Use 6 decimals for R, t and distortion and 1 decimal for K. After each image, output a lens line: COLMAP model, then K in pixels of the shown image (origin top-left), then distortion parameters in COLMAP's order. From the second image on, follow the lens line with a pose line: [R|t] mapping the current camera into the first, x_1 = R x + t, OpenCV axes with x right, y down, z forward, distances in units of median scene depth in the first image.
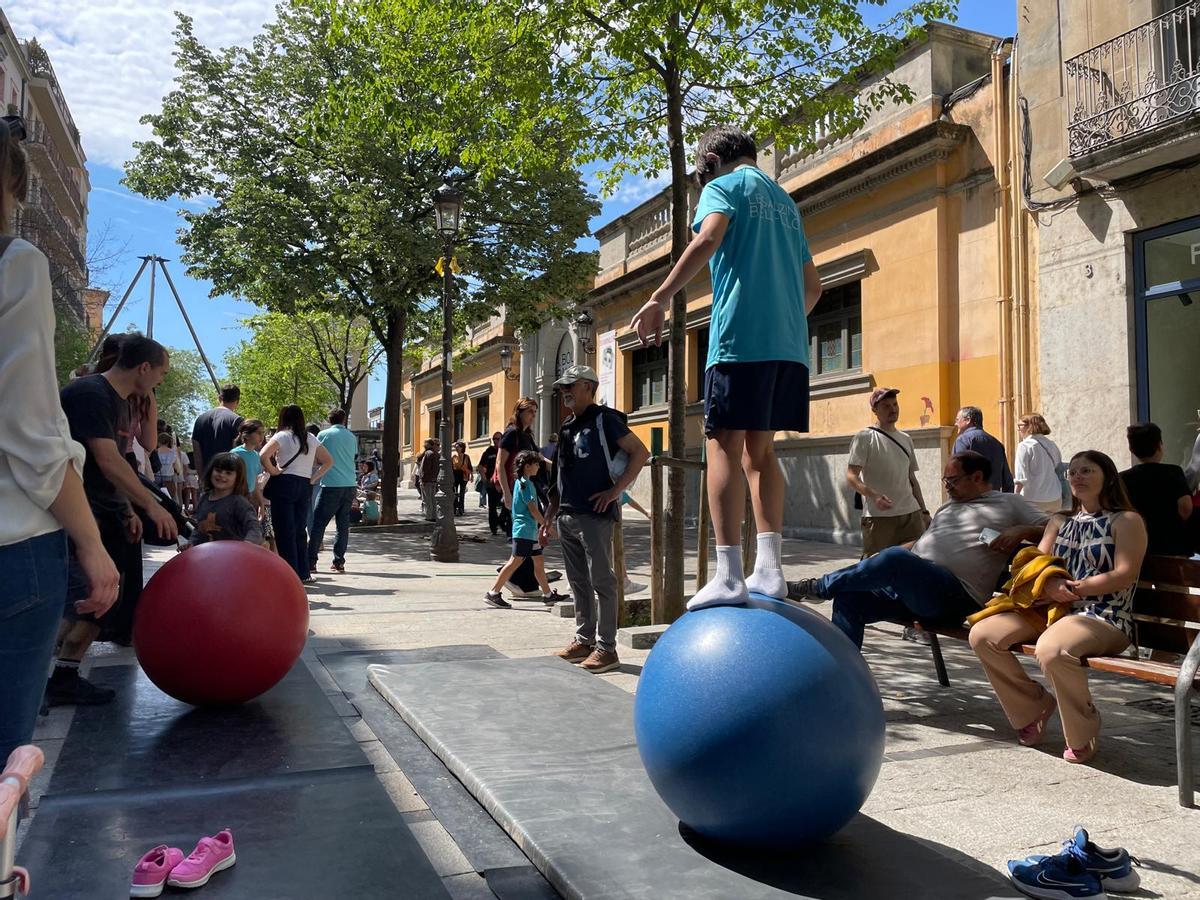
lens RADIAL K [[899.3, 0, 605.4], [0, 899.3, 443.5], [0, 0, 1]] dist [0.091705, -0.112872]
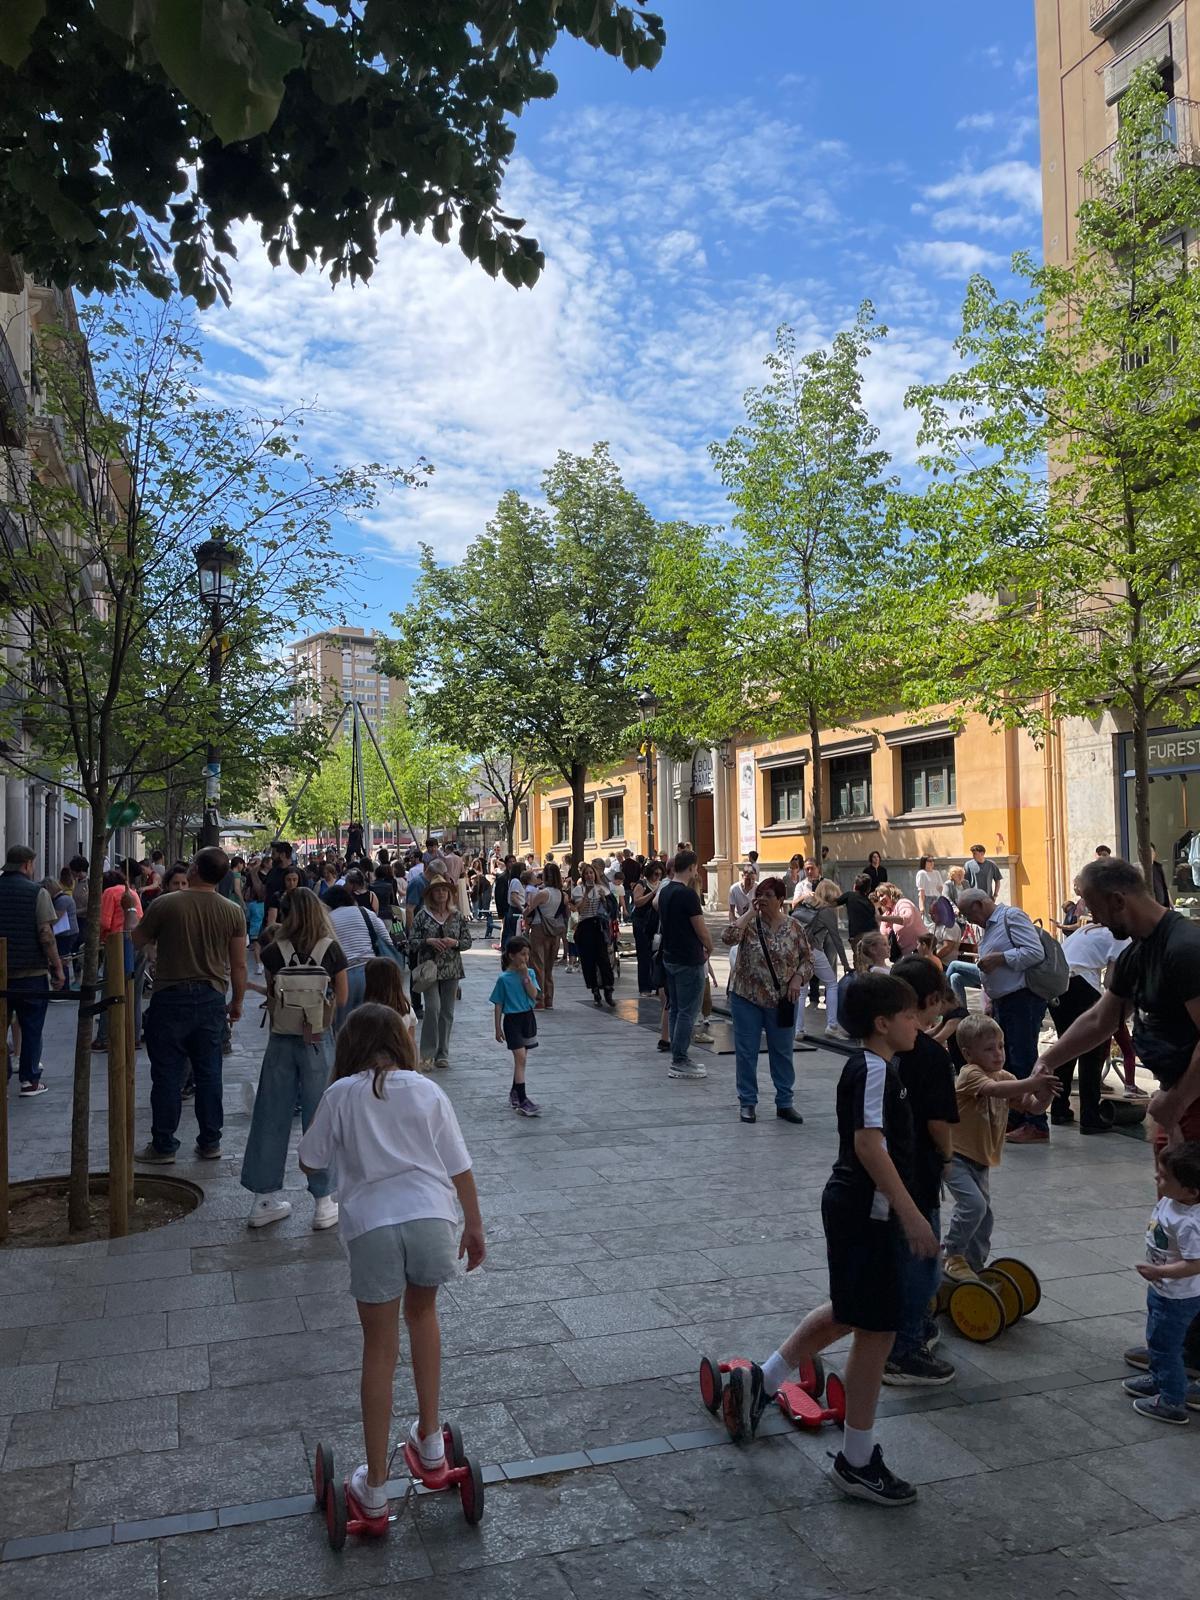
lens RADIAL K [[1246.0, 0, 600.0], [0, 1246.0, 800.0], [0, 0, 1]] dist [0.097557, -0.151187]
pose [[0.995971, -0.024928, -0.086139, -0.072188], [0.024811, 0.999689, -0.002428, -0.100005], [0.086173, 0.000281, 0.996280, -0.837687]]
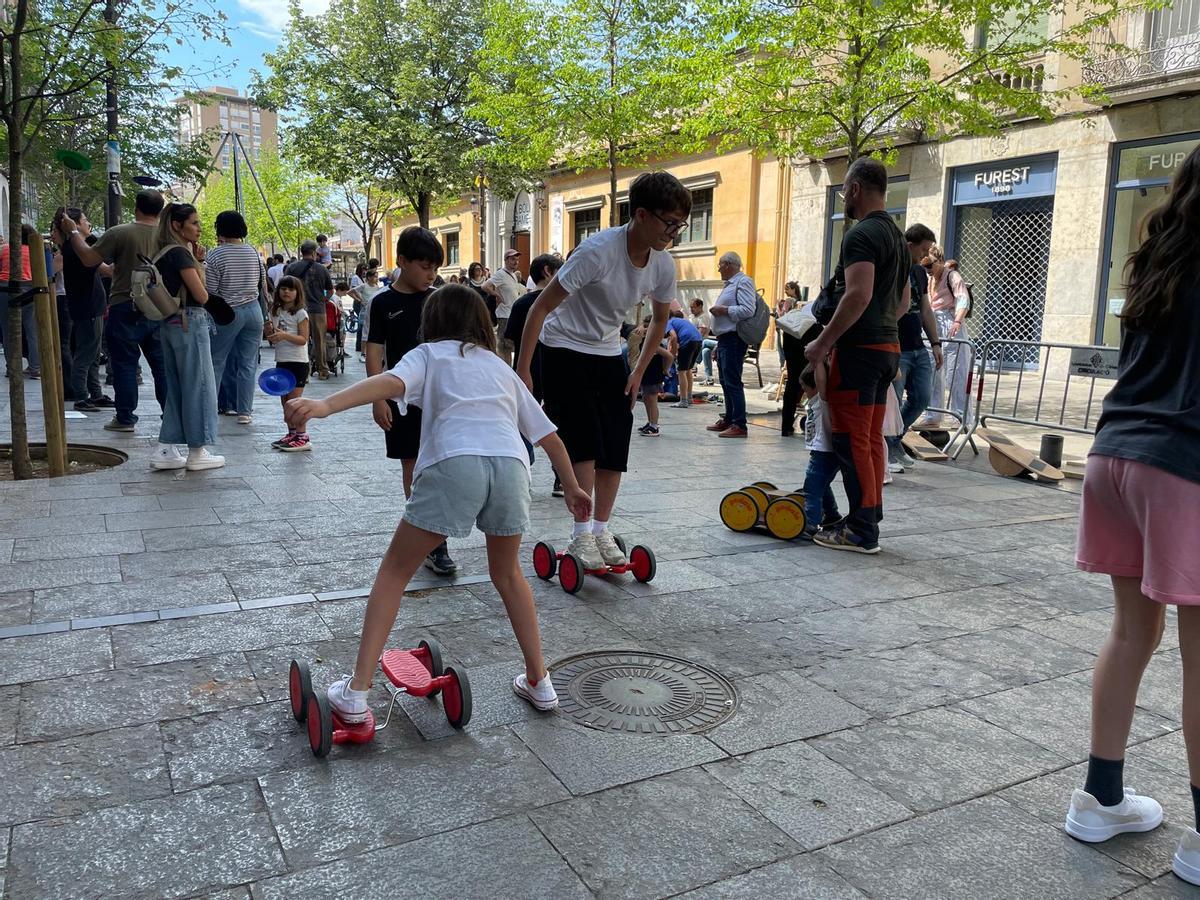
lens RADIAL K [[934.5, 0, 600.0], [0, 934.5, 450.0], [0, 0, 1]] dist [0.097557, -0.151187]
pose [[0.996508, 0.003812, 0.083410, -0.081613], [-0.020537, 0.979459, 0.200593, -0.047411], [-0.080932, -0.201605, 0.976117, -0.831370]]
